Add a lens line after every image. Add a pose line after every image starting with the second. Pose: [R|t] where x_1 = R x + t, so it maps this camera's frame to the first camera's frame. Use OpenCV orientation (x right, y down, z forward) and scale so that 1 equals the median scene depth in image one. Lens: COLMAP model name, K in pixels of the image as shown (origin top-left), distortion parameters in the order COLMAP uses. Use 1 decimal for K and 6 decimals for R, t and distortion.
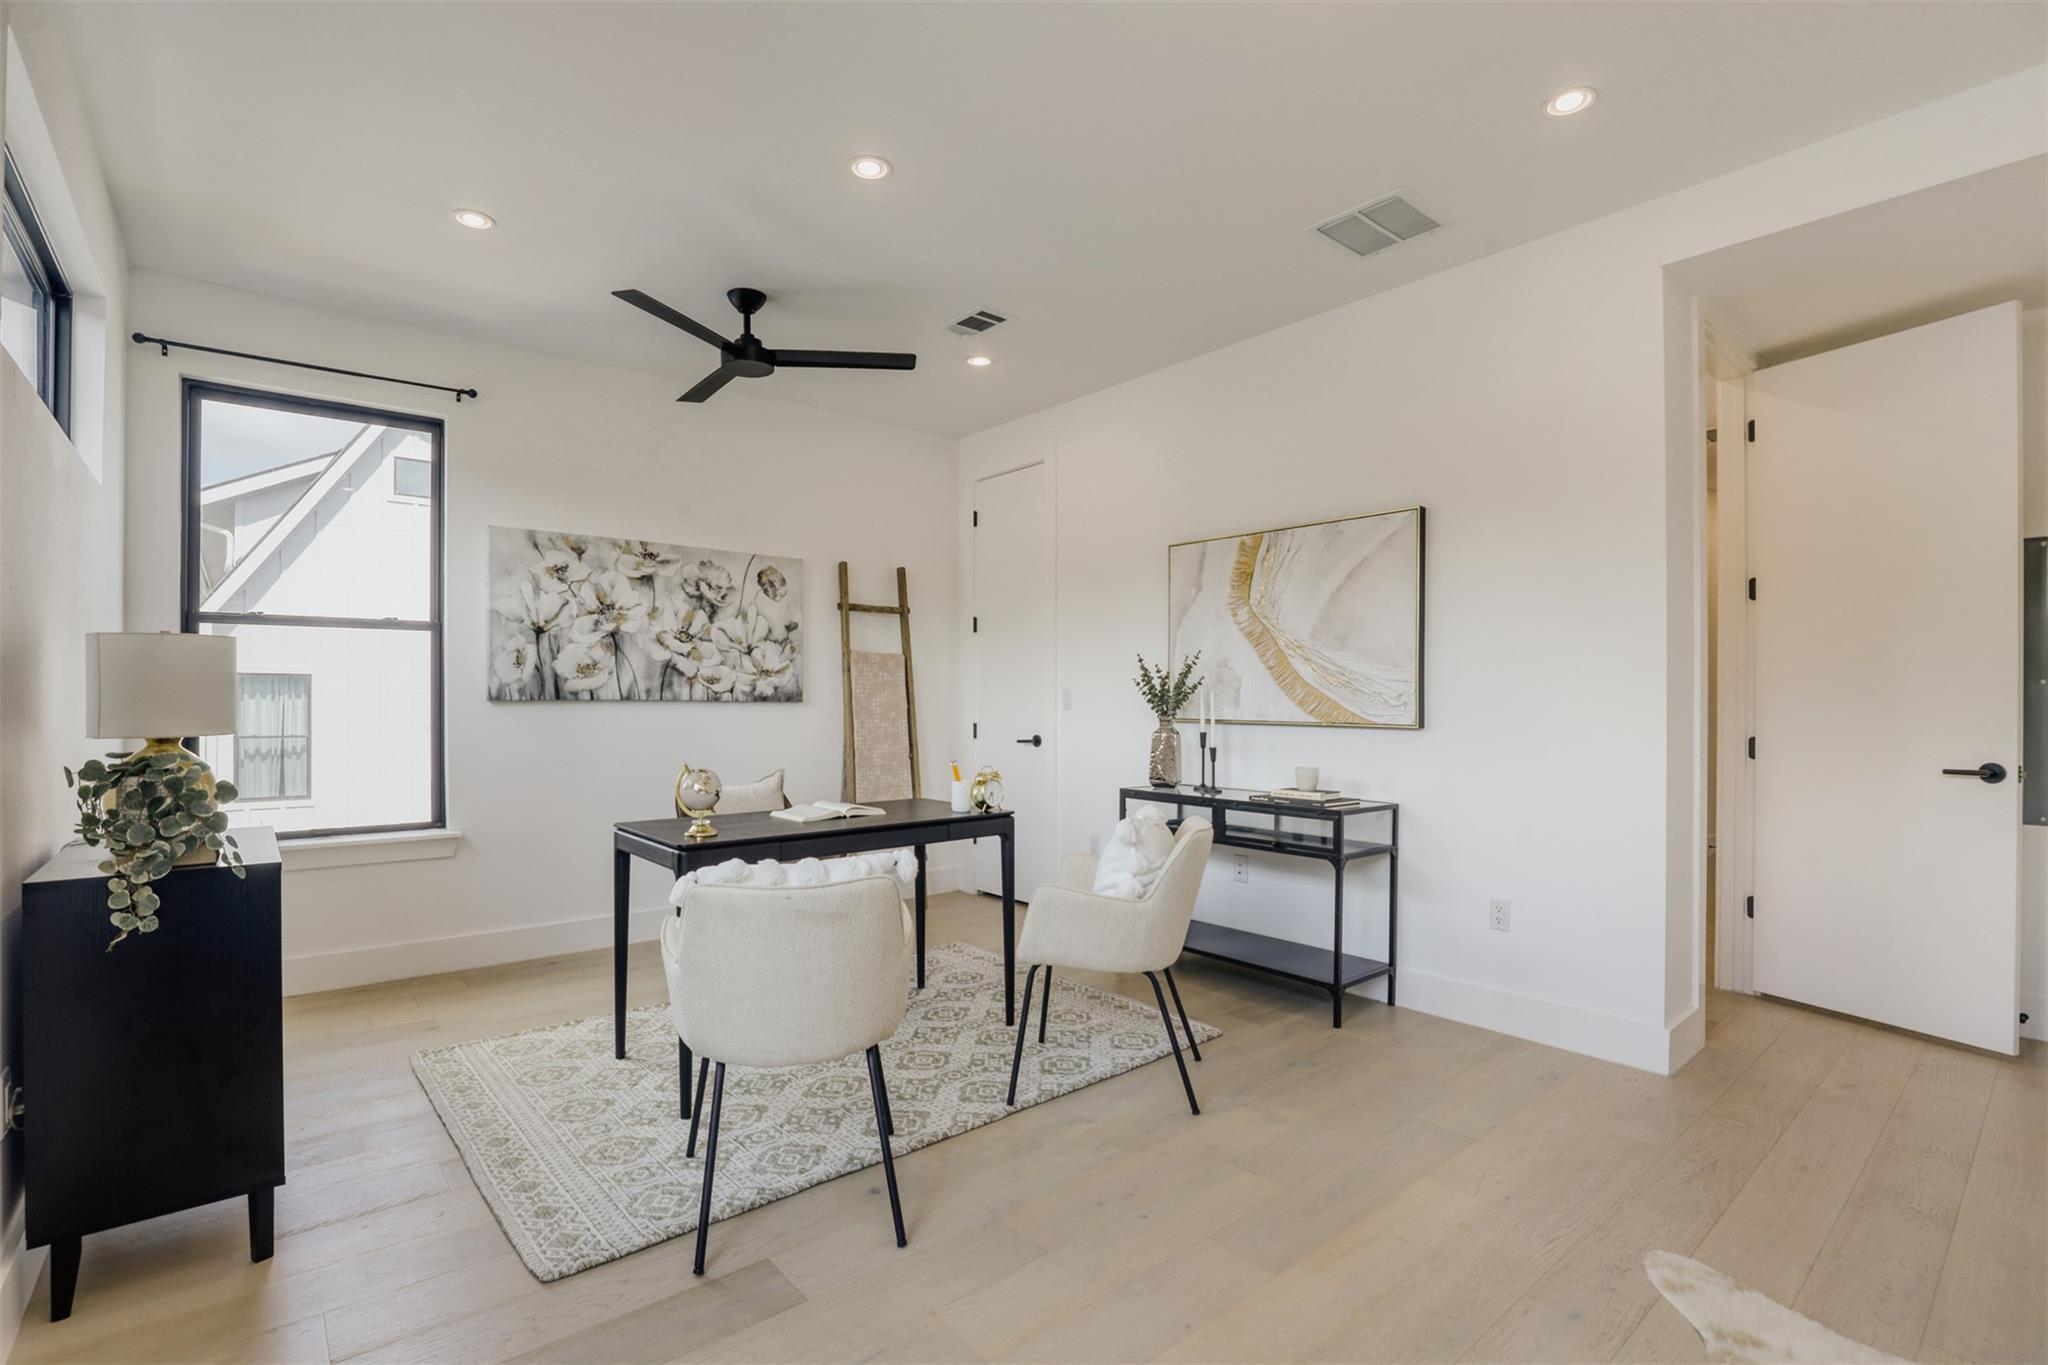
lens RADIAL K [[929.6, 0, 1025.4], [0, 929.6, 691.2], [0, 0, 1]] dist [-0.014661, 0.004380]
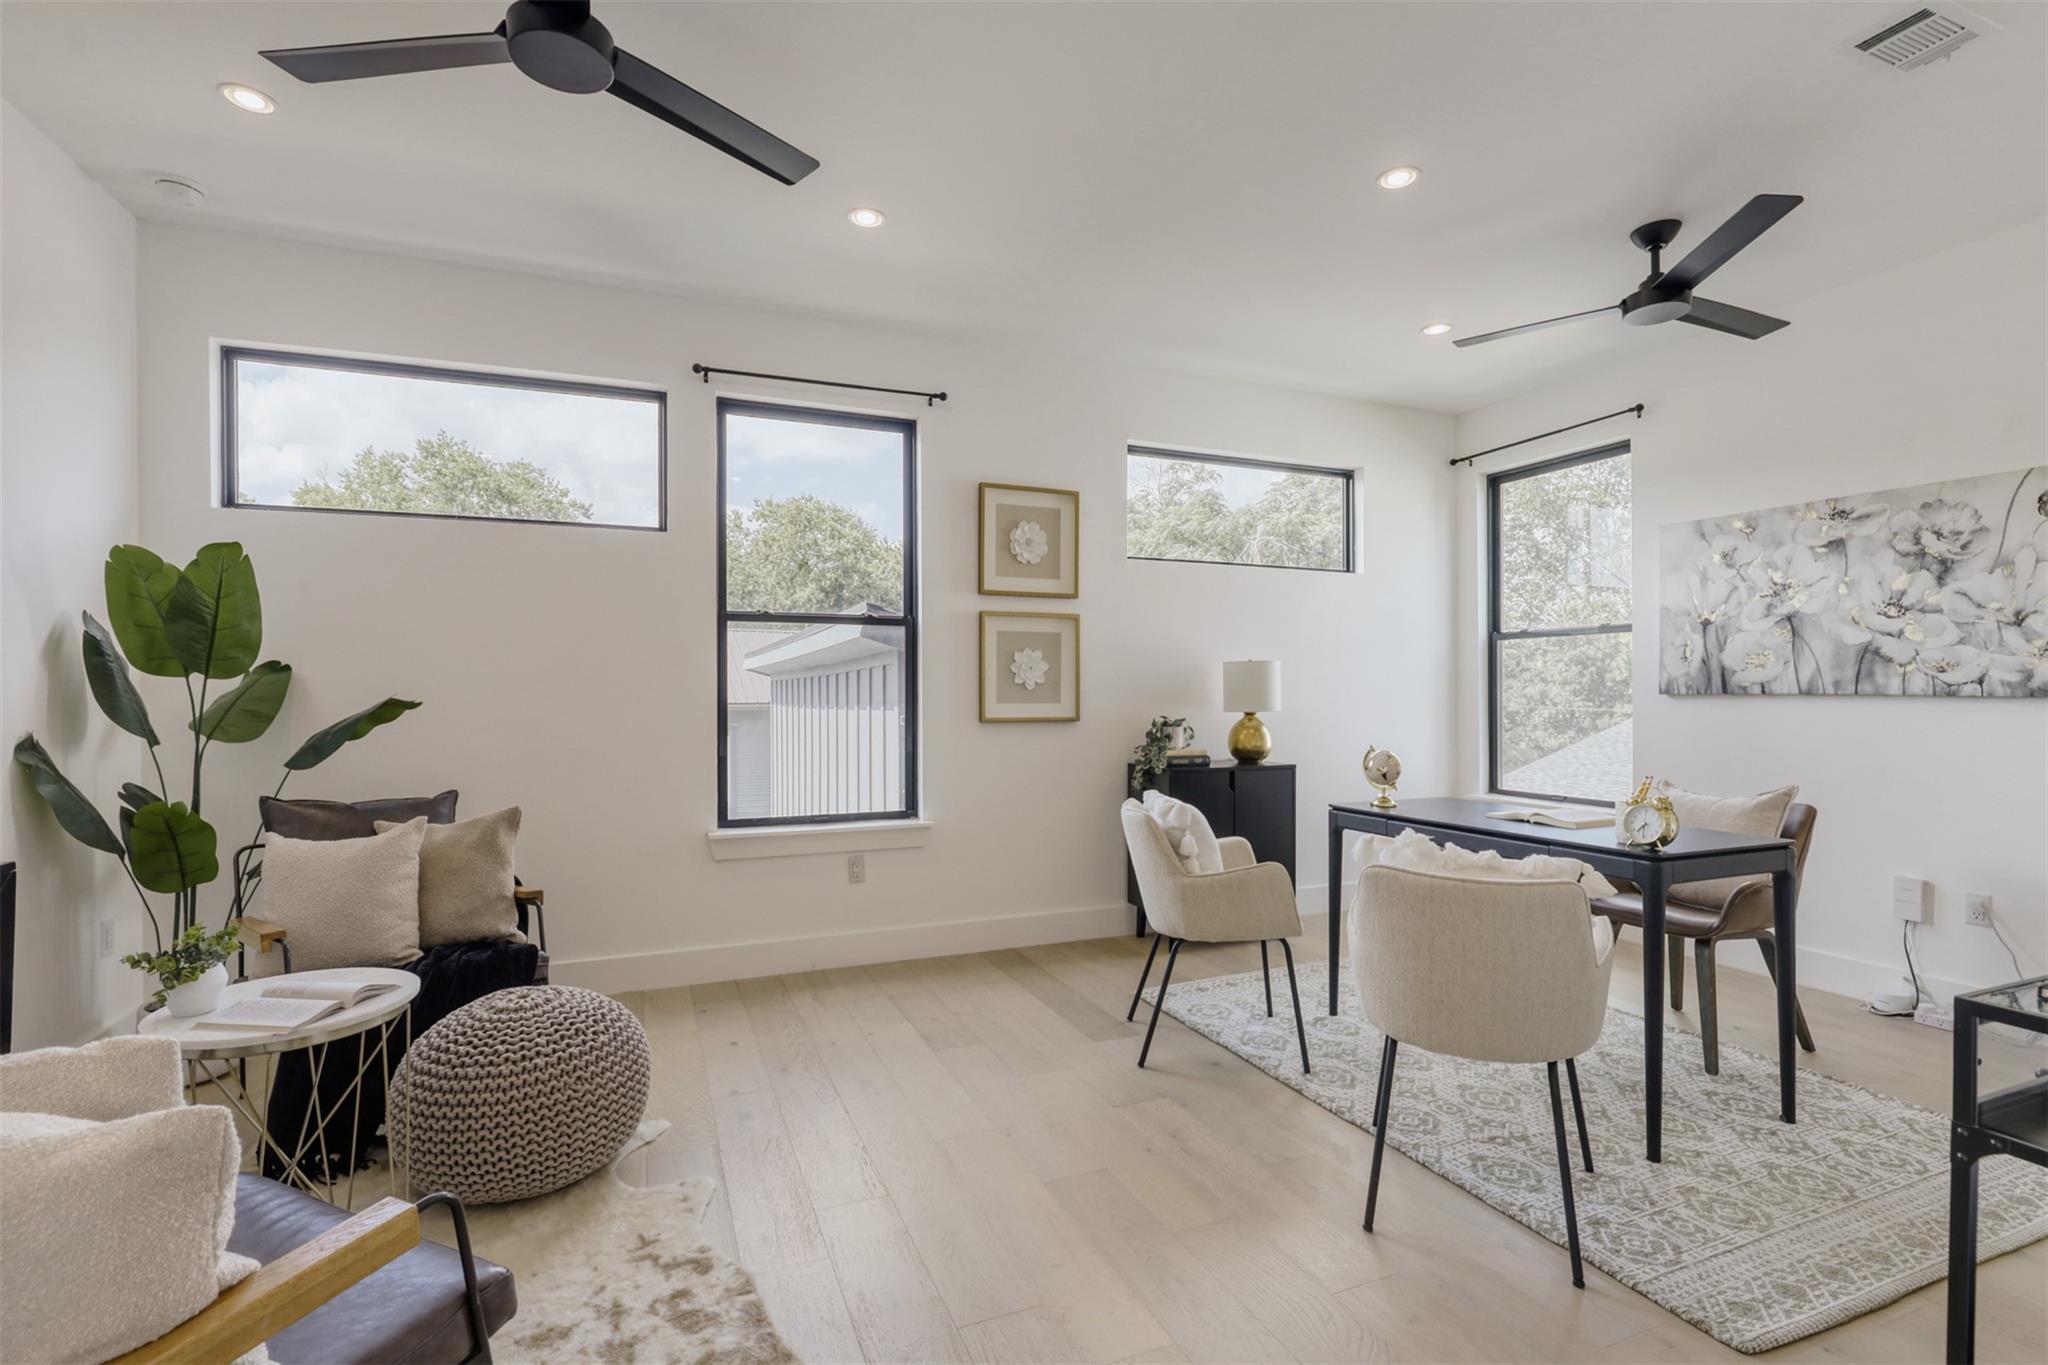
lens RADIAL K [[929.6, 0, 1022.7], [0, 929.6, 691.5], [0, 0, 1]] dist [-0.014661, 0.004380]
pose [[-0.276115, -0.004522, -0.961114, 0.553360], [0.004715, 0.999971, -0.006060, 0.008368], [0.961113, -0.006205, -0.276085, 0.540733]]
